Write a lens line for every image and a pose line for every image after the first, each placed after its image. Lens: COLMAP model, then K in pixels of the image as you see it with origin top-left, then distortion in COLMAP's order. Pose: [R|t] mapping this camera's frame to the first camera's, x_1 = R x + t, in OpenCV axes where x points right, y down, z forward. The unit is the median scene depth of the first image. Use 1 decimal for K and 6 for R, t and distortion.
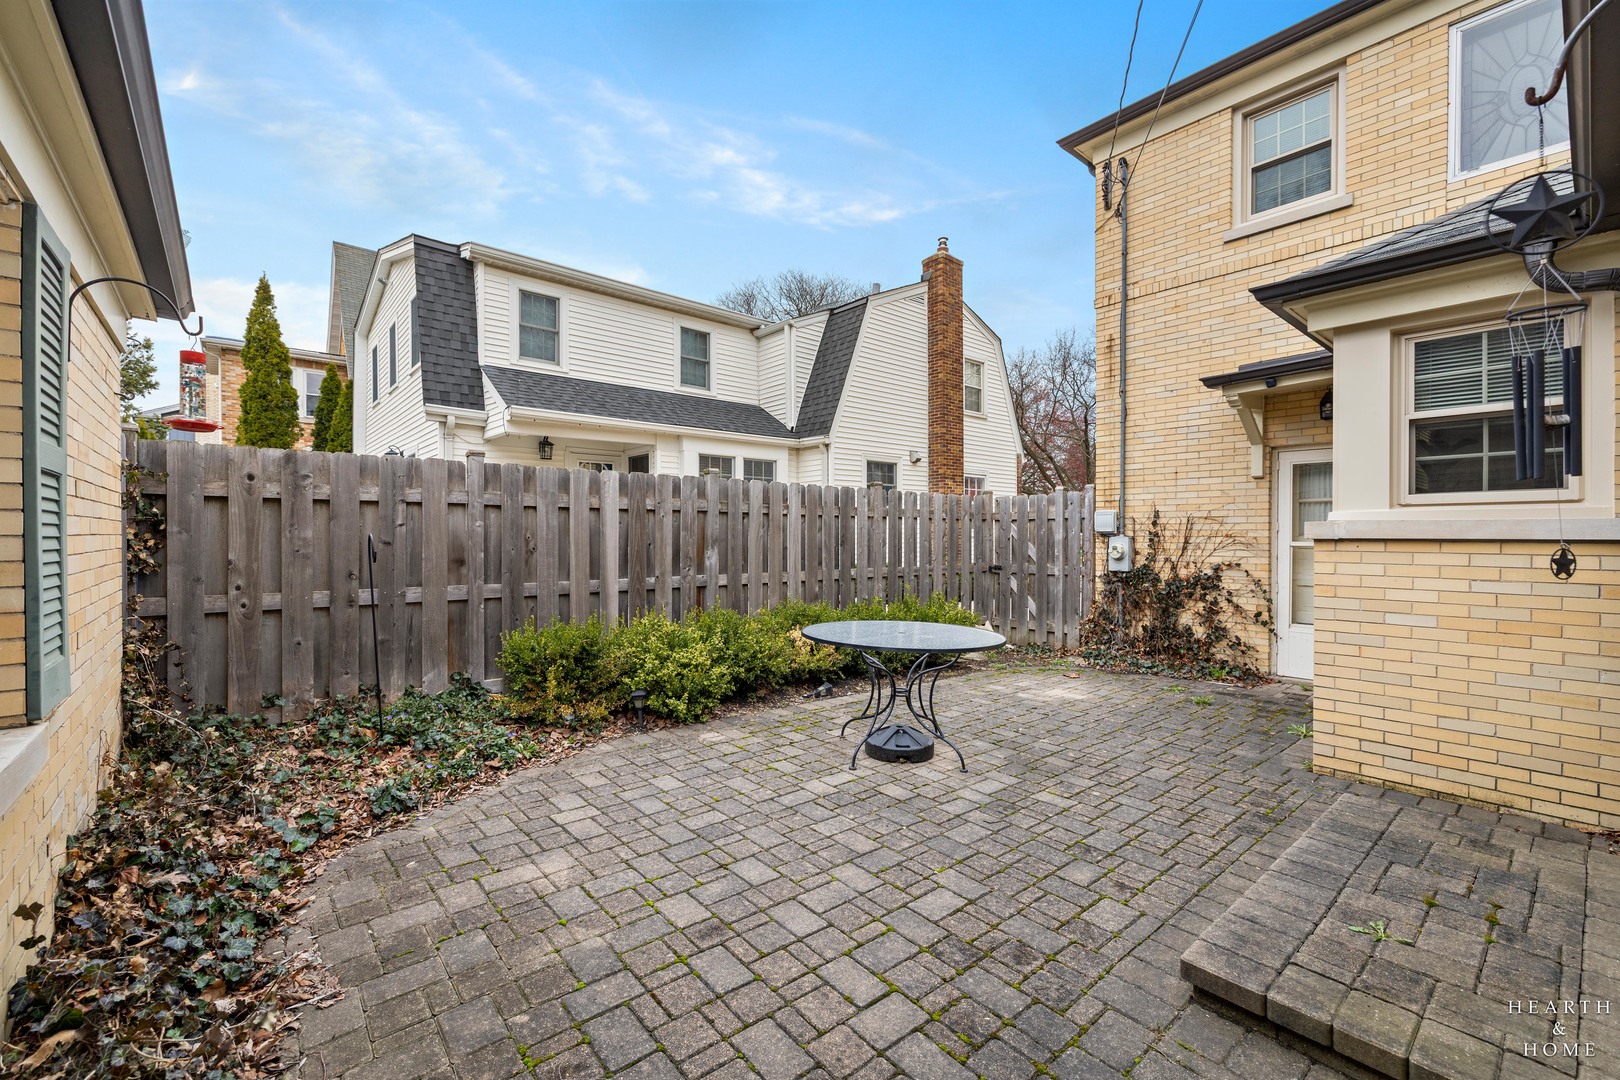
lens RADIAL K [[677.8, 0, 810.0], [0, 677.8, 540.0], [0, 0, 1]] dist [0.001586, 0.000056]
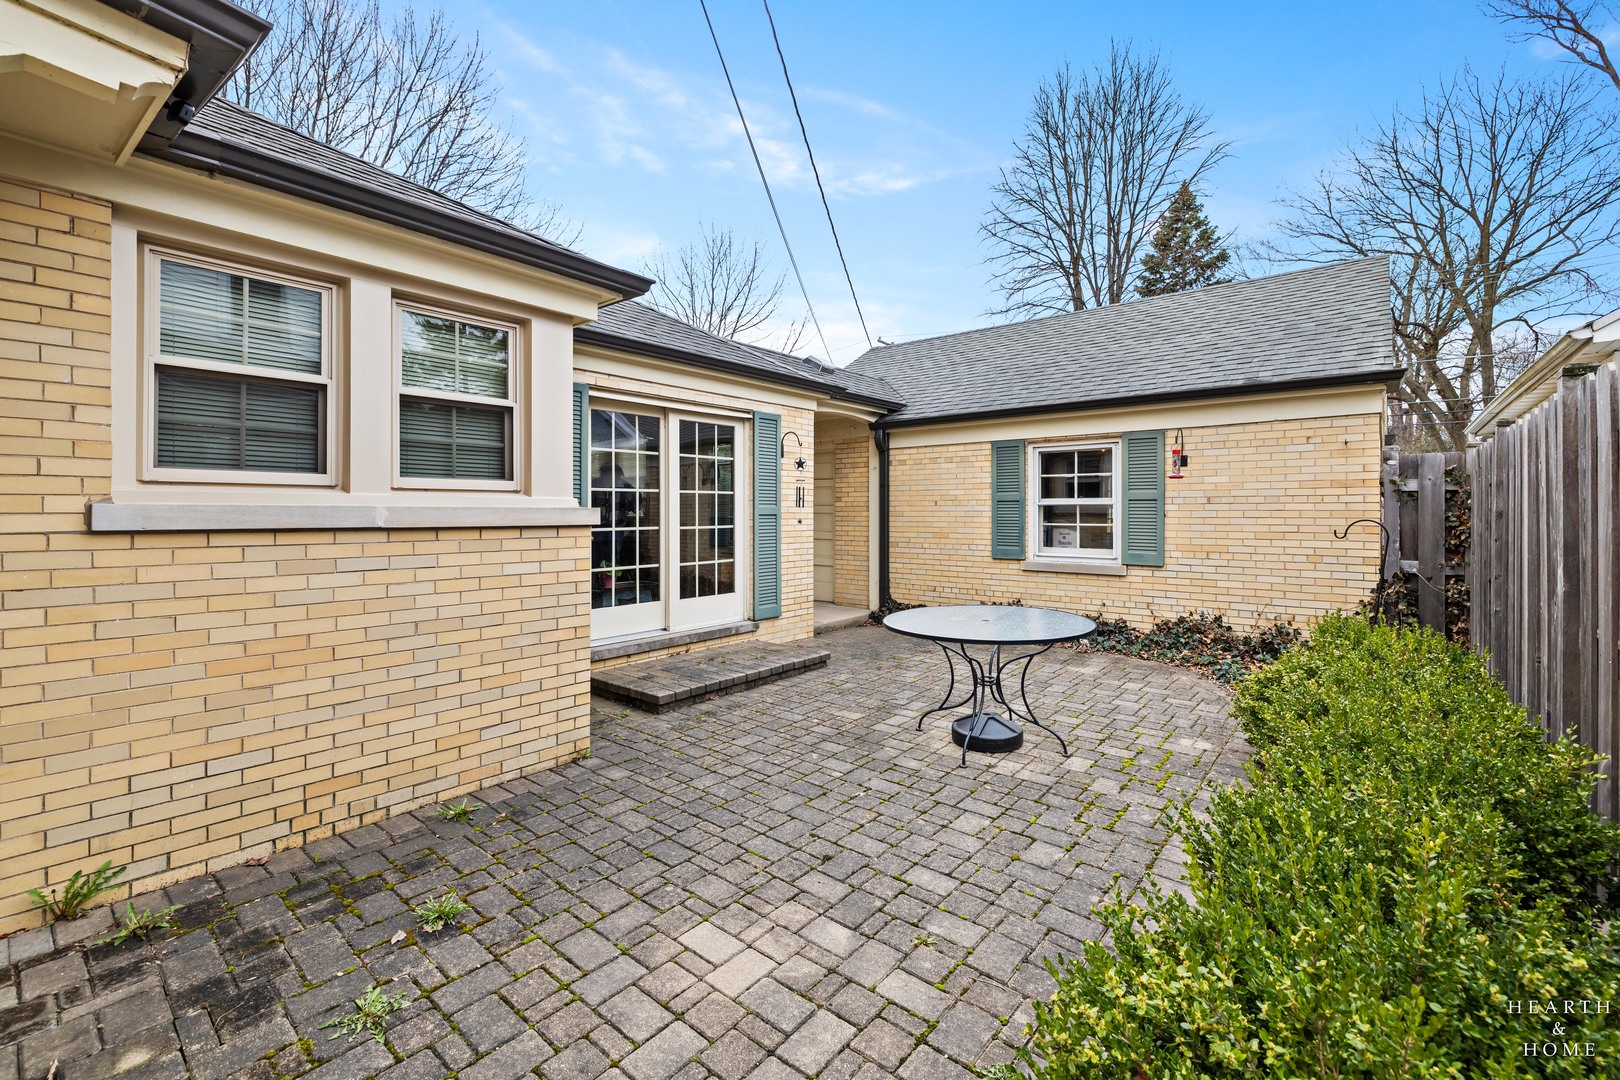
lens RADIAL K [[685.7, 0, 807.7], [0, 685.7, 509.5], [0, 0, 1]] dist [0.000632, -0.000001]
pose [[-0.986390, -0.001841, -0.164412, 0.393376], [-0.002614, 0.999987, 0.004490, -0.019643], [0.164401, 0.004858, -0.986382, 1.377234]]
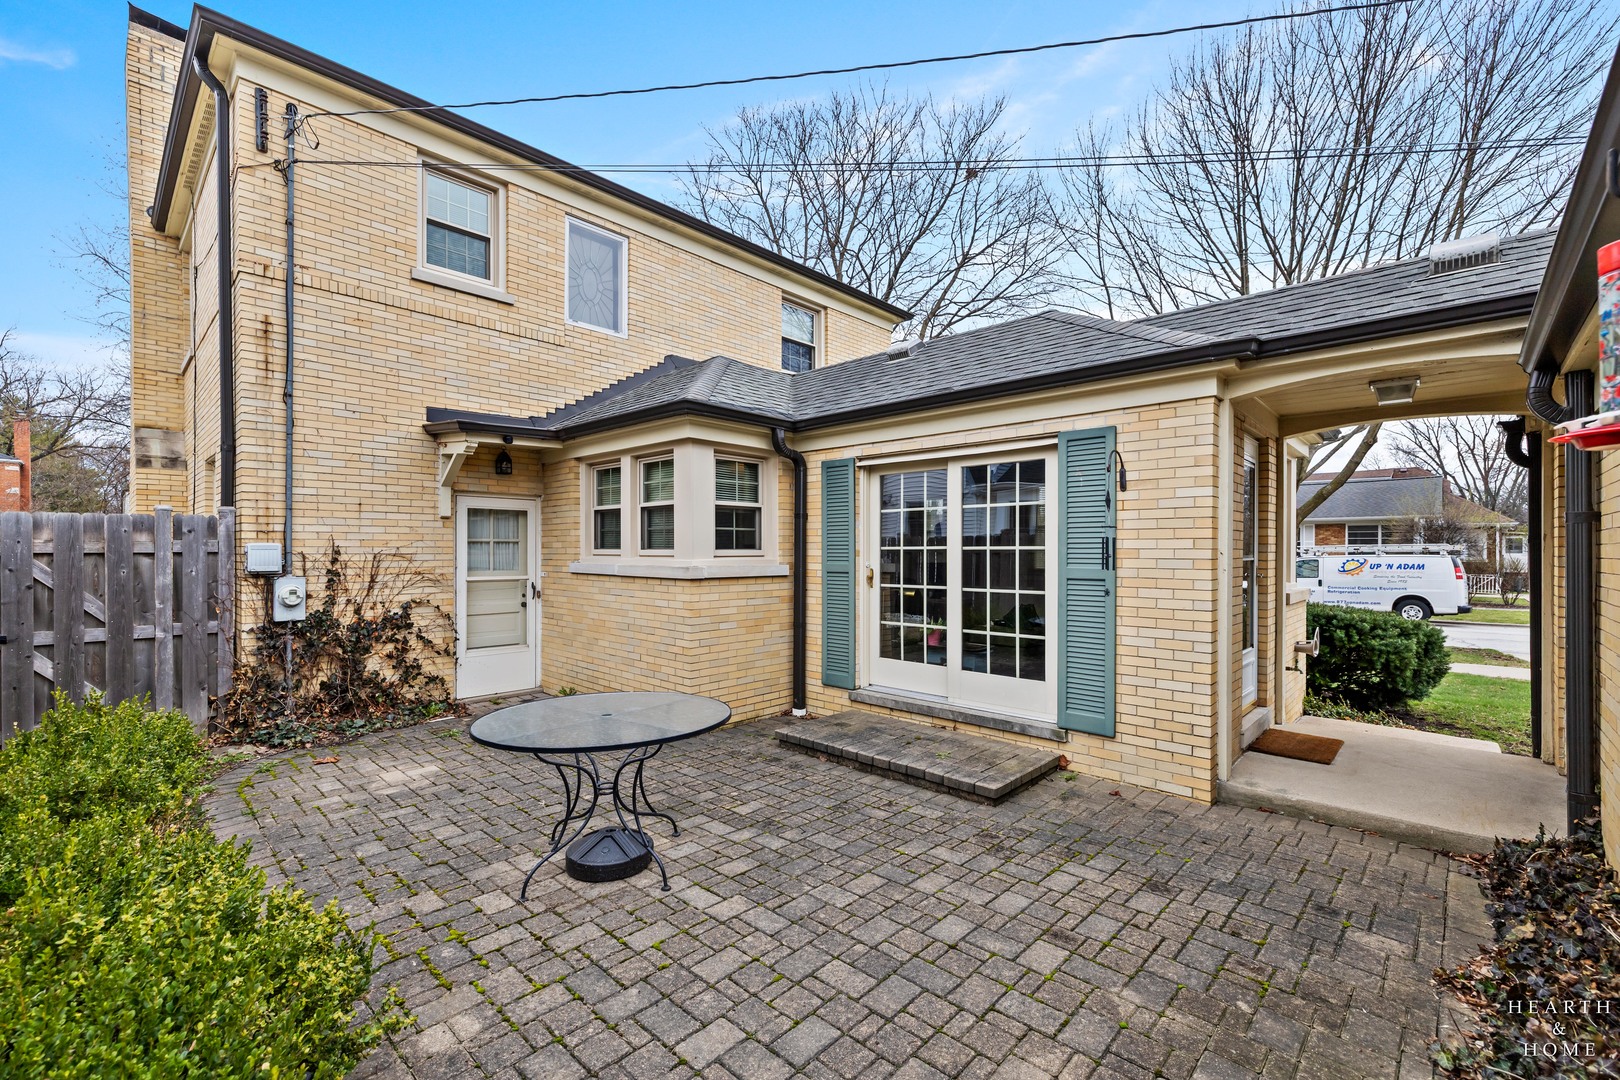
lens RADIAL K [[679.7, 0, 804.1], [0, 679.7, 550.1], [0, 0, 1]] dist [0.000161, 0.000137]
pose [[-0.099594, 0.000006, 0.995028, -0.496127], [0.006566, 0.999978, 0.000651, -0.041764], [-0.995007, 0.006598, -0.099591, 0.600659]]
